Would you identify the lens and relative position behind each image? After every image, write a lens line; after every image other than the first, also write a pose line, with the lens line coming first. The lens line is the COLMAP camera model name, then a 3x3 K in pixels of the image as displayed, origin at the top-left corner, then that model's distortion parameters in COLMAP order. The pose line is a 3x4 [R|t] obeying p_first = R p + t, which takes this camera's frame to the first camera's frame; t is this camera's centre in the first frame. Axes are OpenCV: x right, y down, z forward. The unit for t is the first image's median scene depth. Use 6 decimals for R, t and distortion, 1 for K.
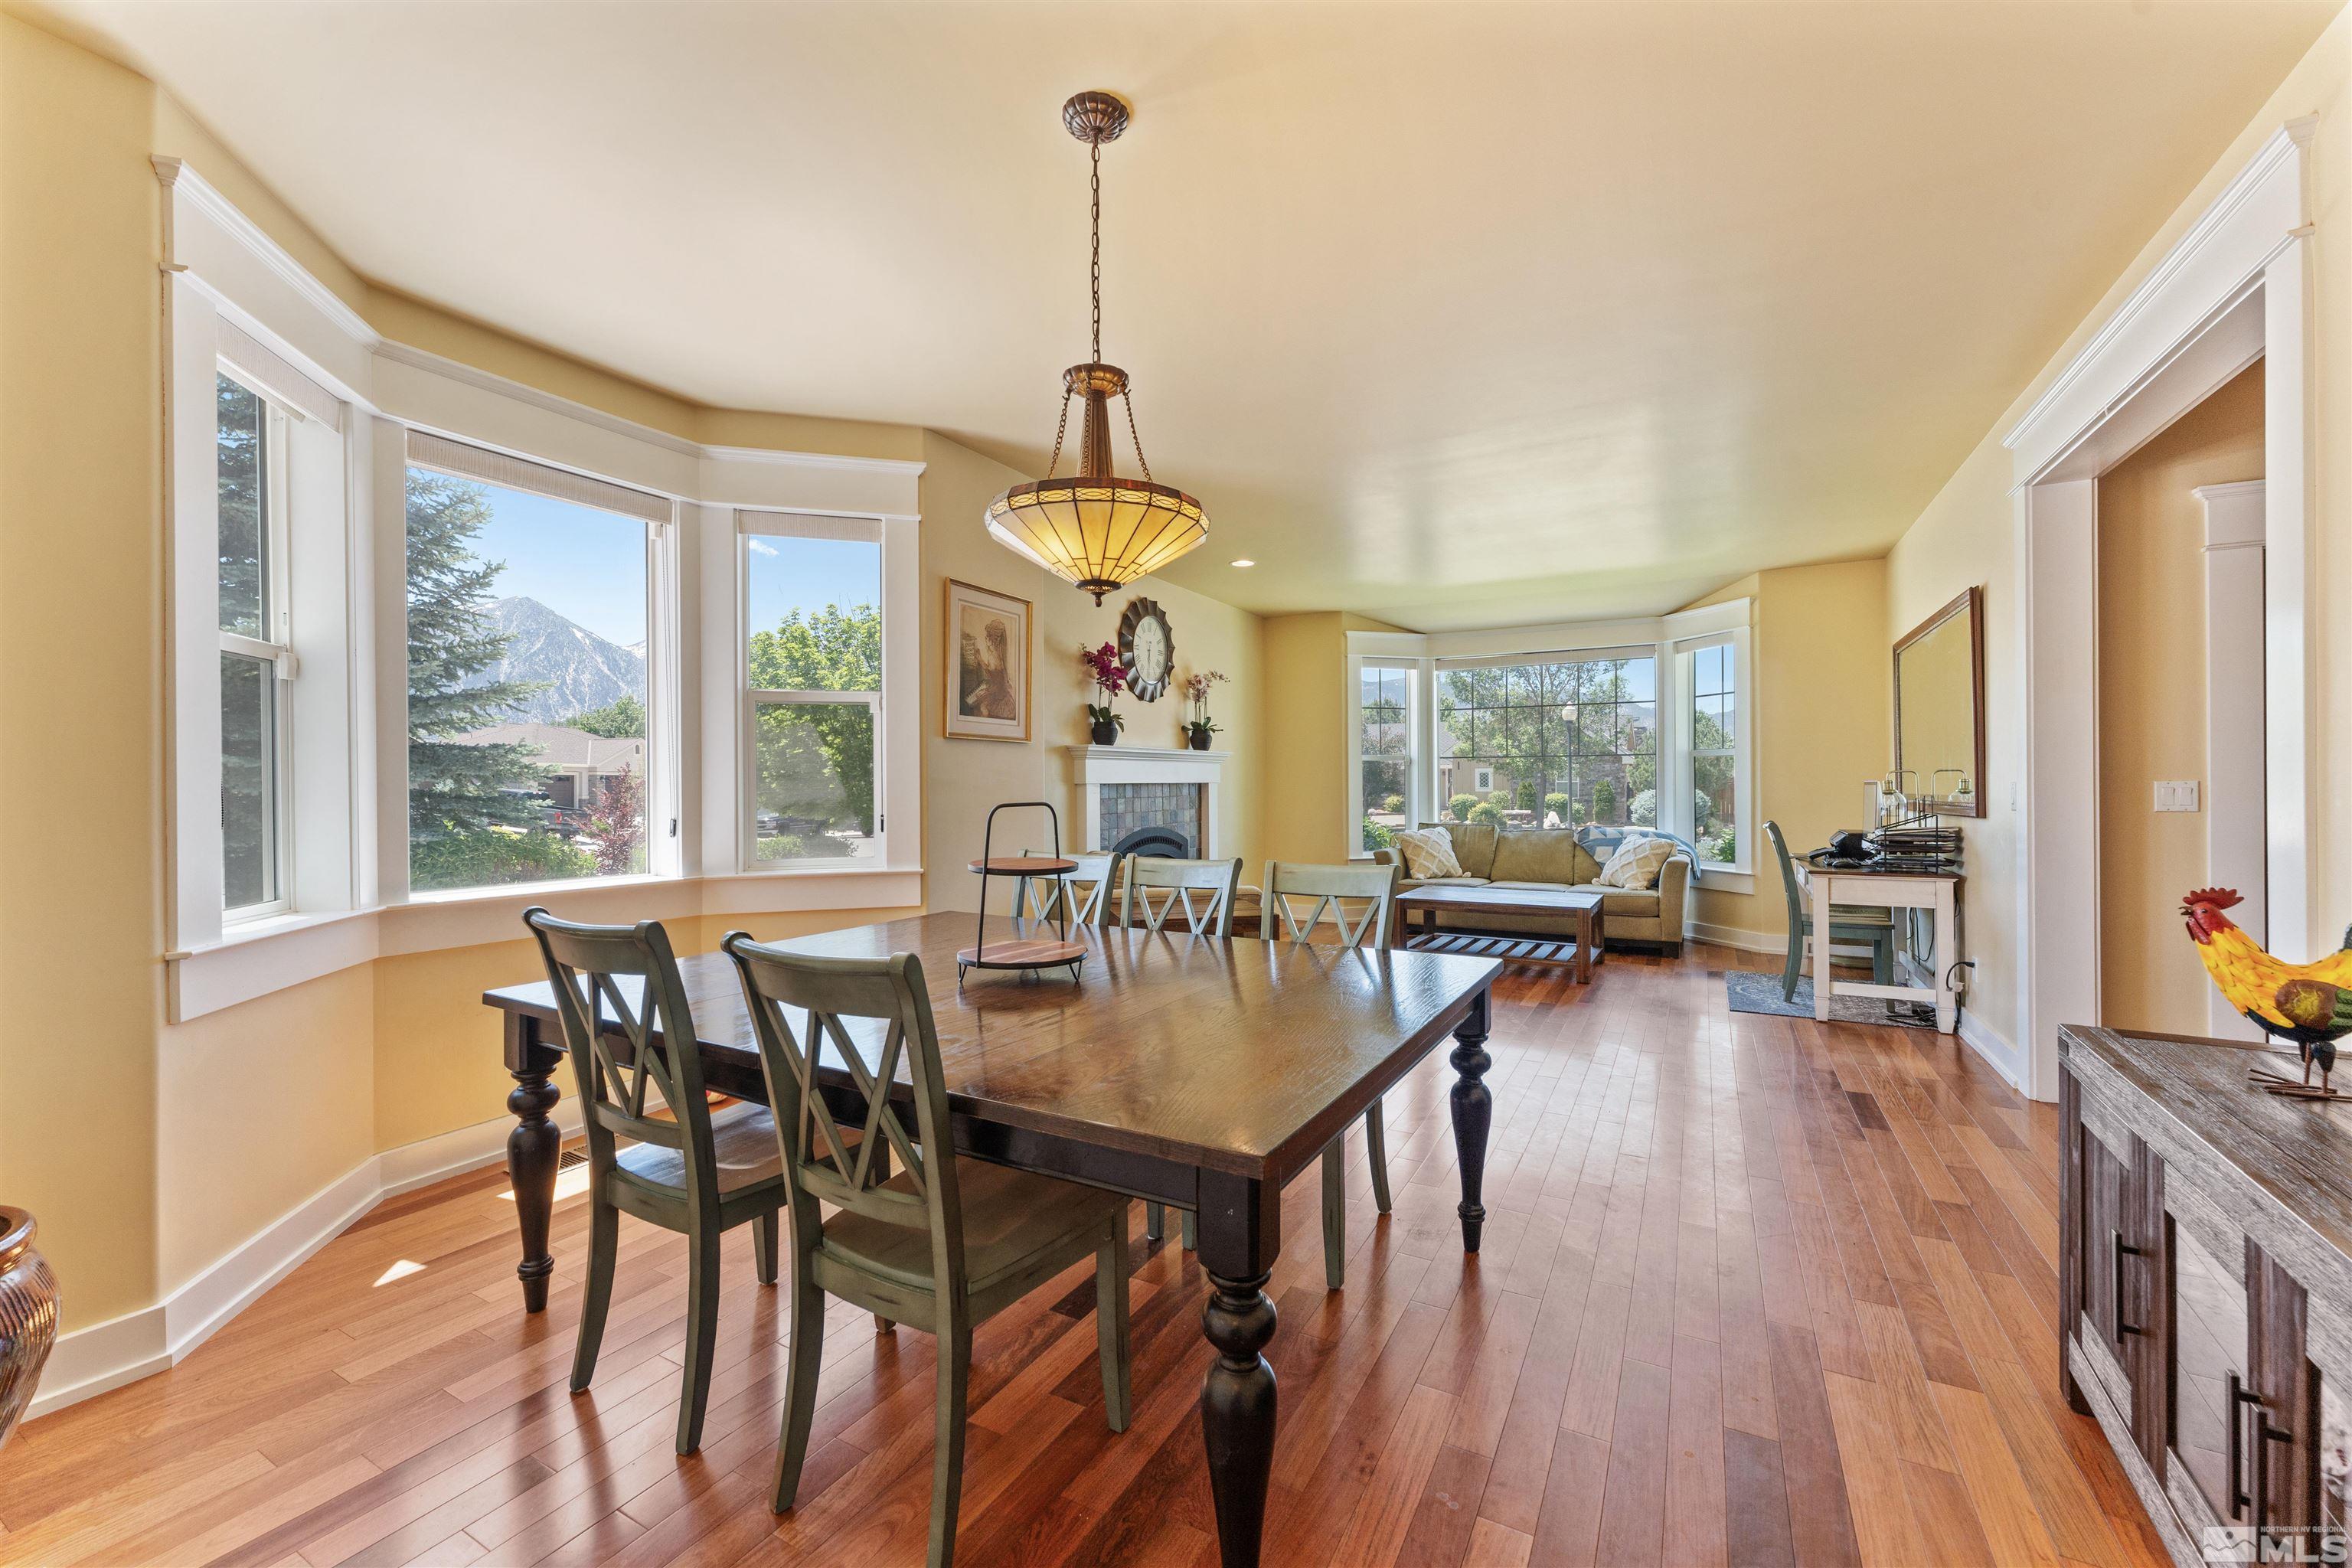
lens RADIAL K [[936.0, 0, 1176.2], [0, 936.0, 785.6], [0, 0, 1]] dist [0.000667, -0.000715]
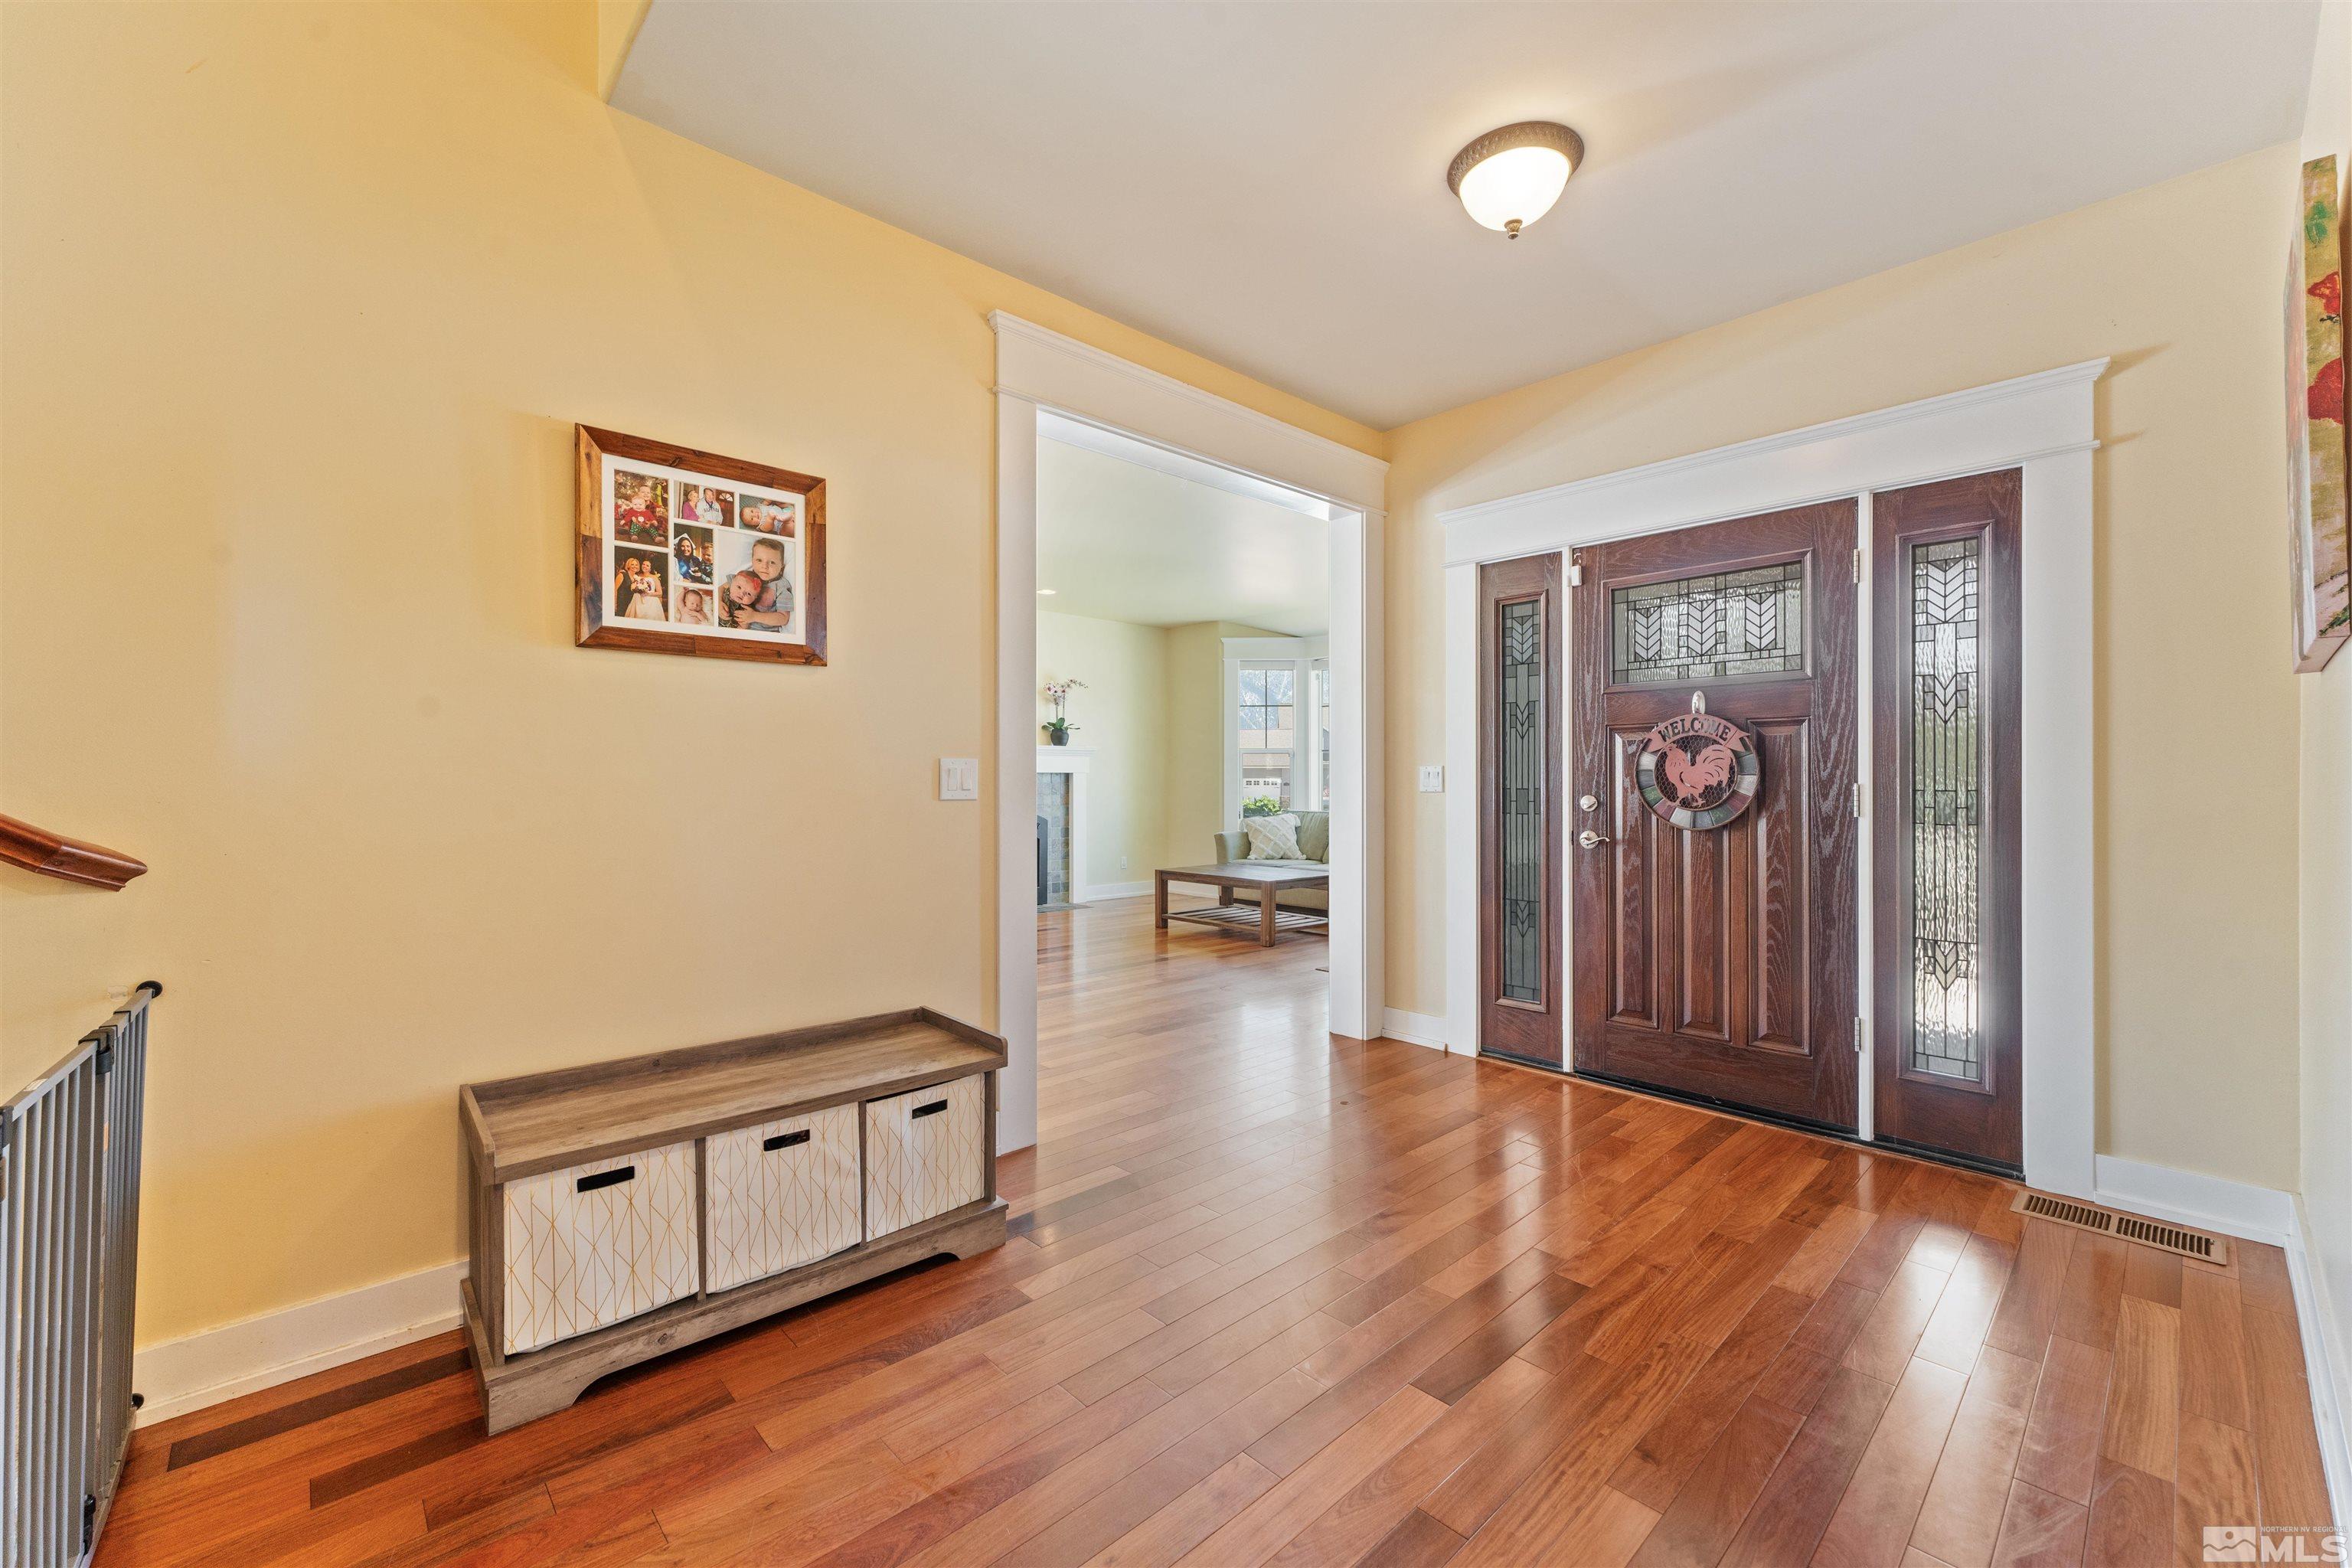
lens RADIAL K [[936.0, 0, 1187.8], [0, 936.0, 781.9], [0, 0, 1]] dist [0.000667, -0.000715]
pose [[0.955385, 0.004543, -0.295329, 0.561366], [-0.004771, 0.999989, -0.000053, 0.008511], [0.295325, 0.001460, 0.955396, -0.099705]]
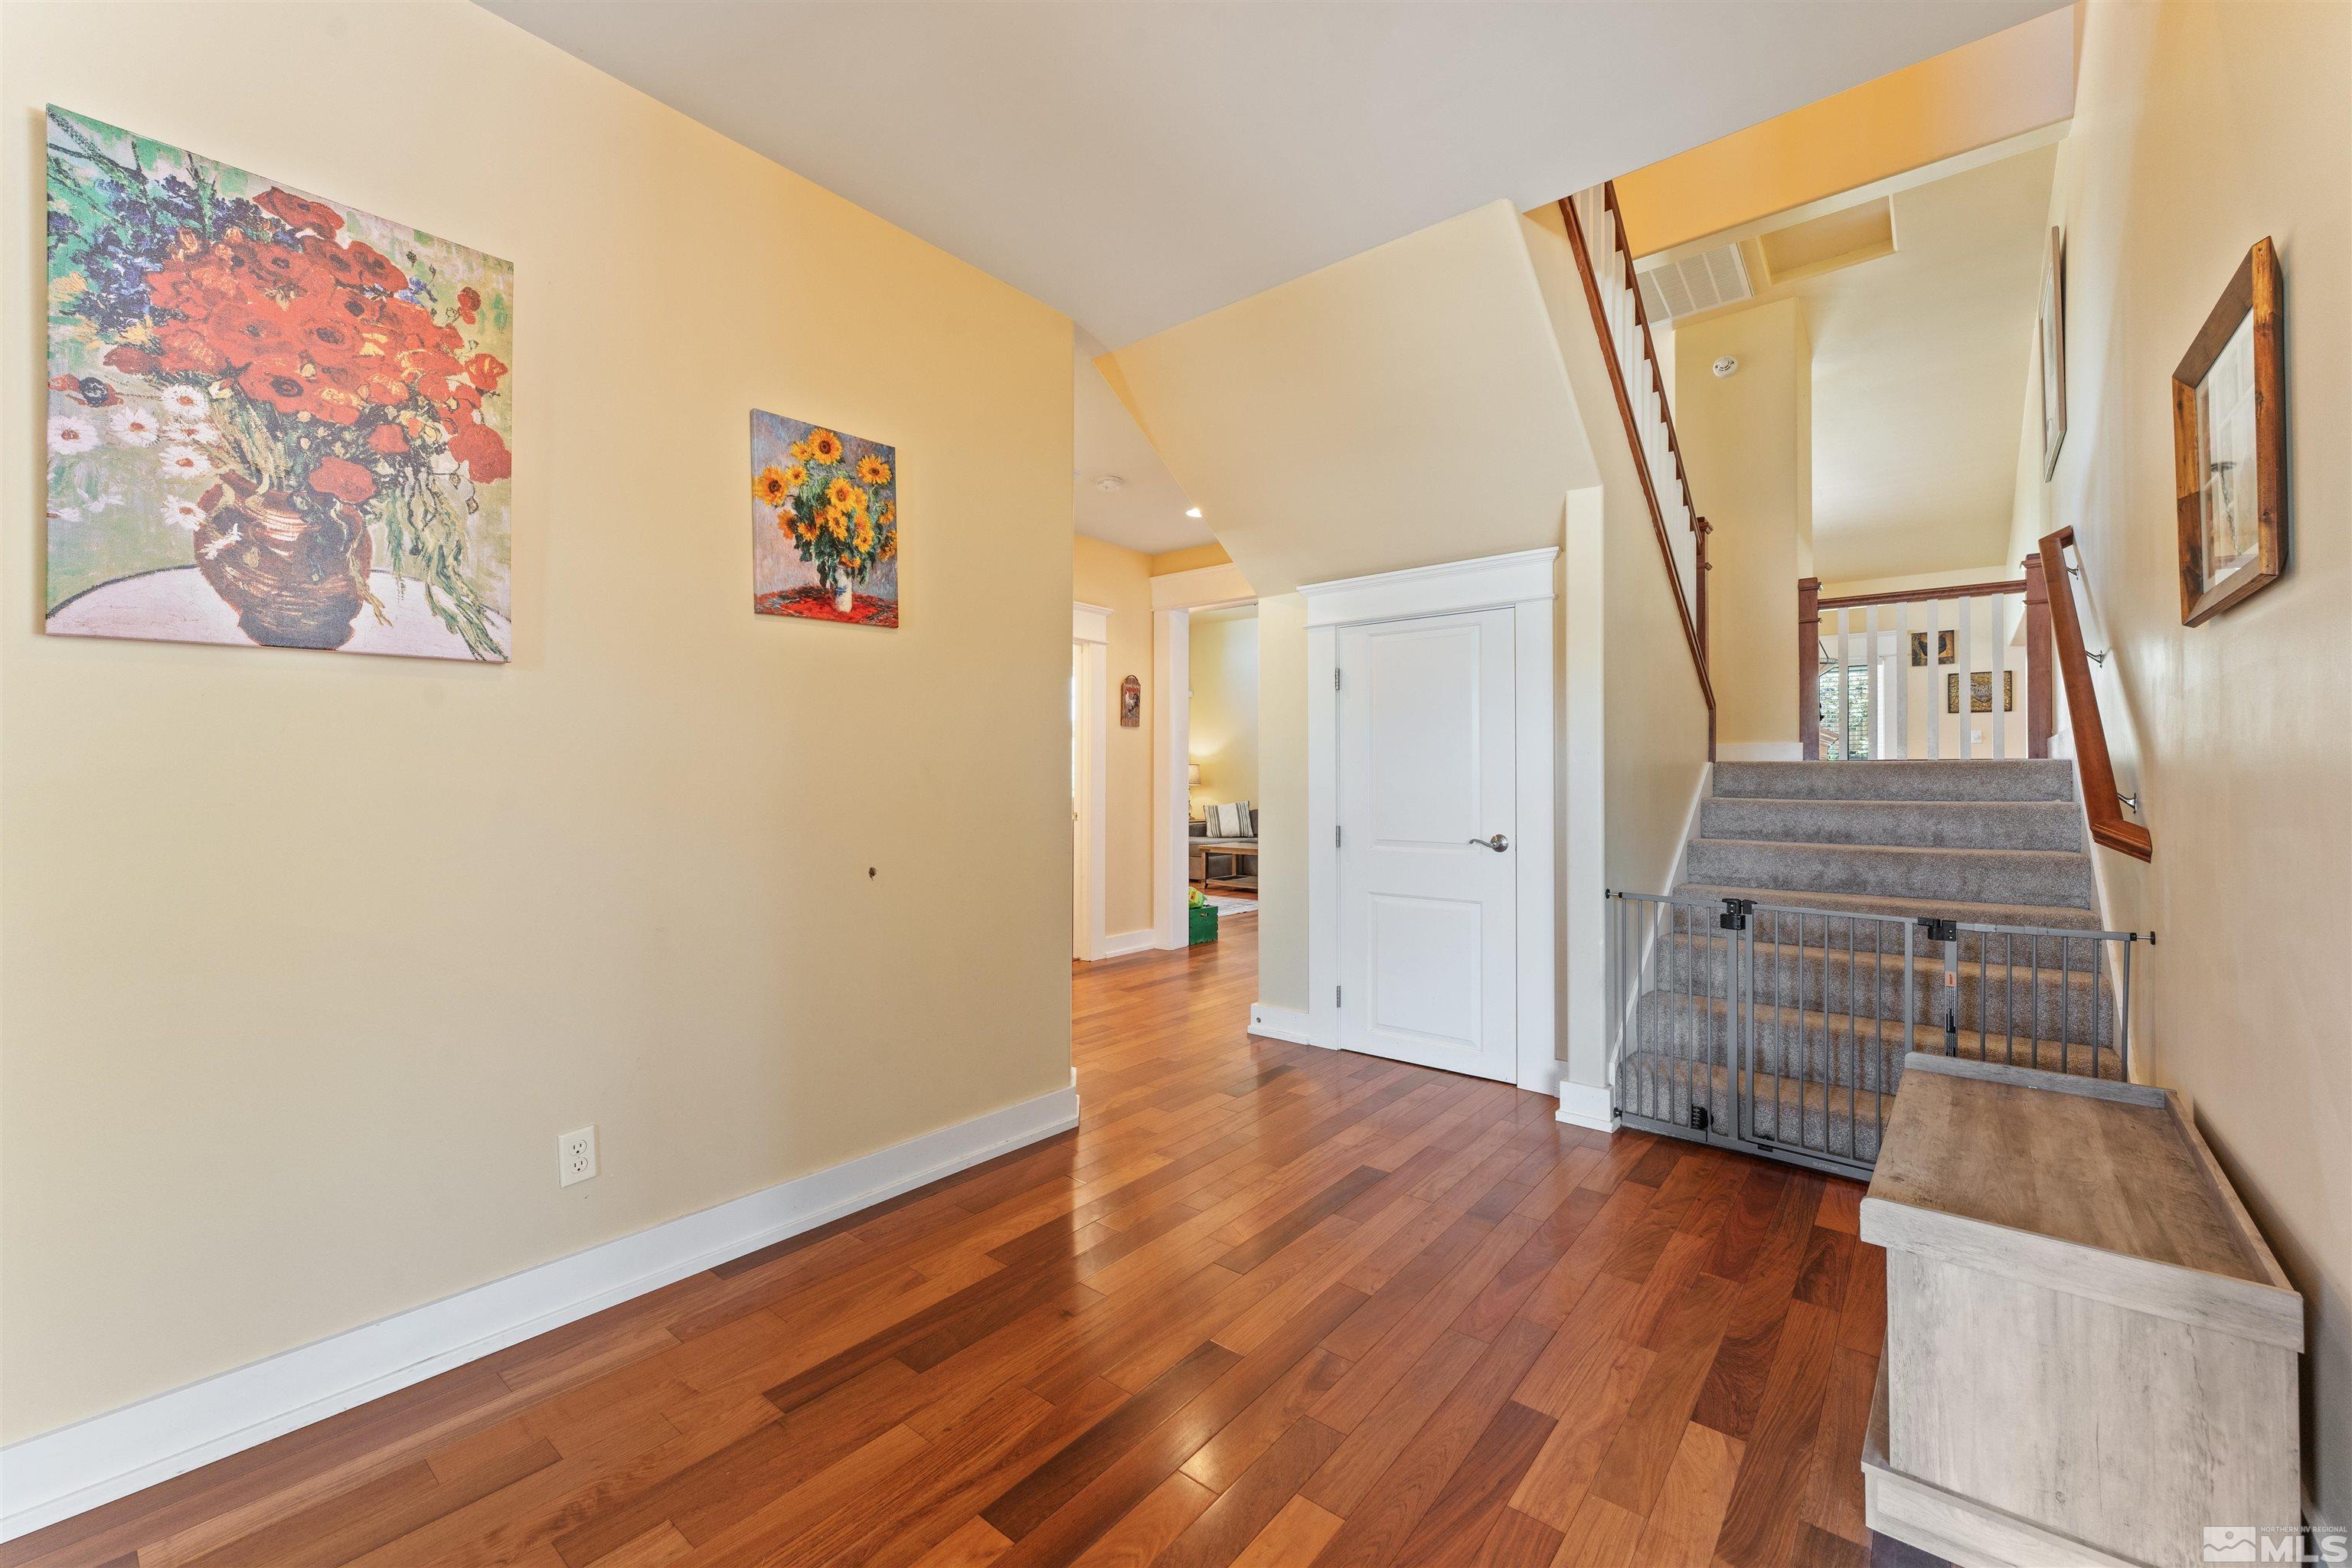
lens RADIAL K [[936.0, 0, 1164.6], [0, 936.0, 766.8], [0, 0, 1]] dist [0.000667, -0.000715]
pose [[-0.982723, 0.006169, 0.184979, 0.427801], [0.003628, 0.999894, -0.014073, 0.003168], [-0.185046, -0.013159, -0.982642, 1.457489]]
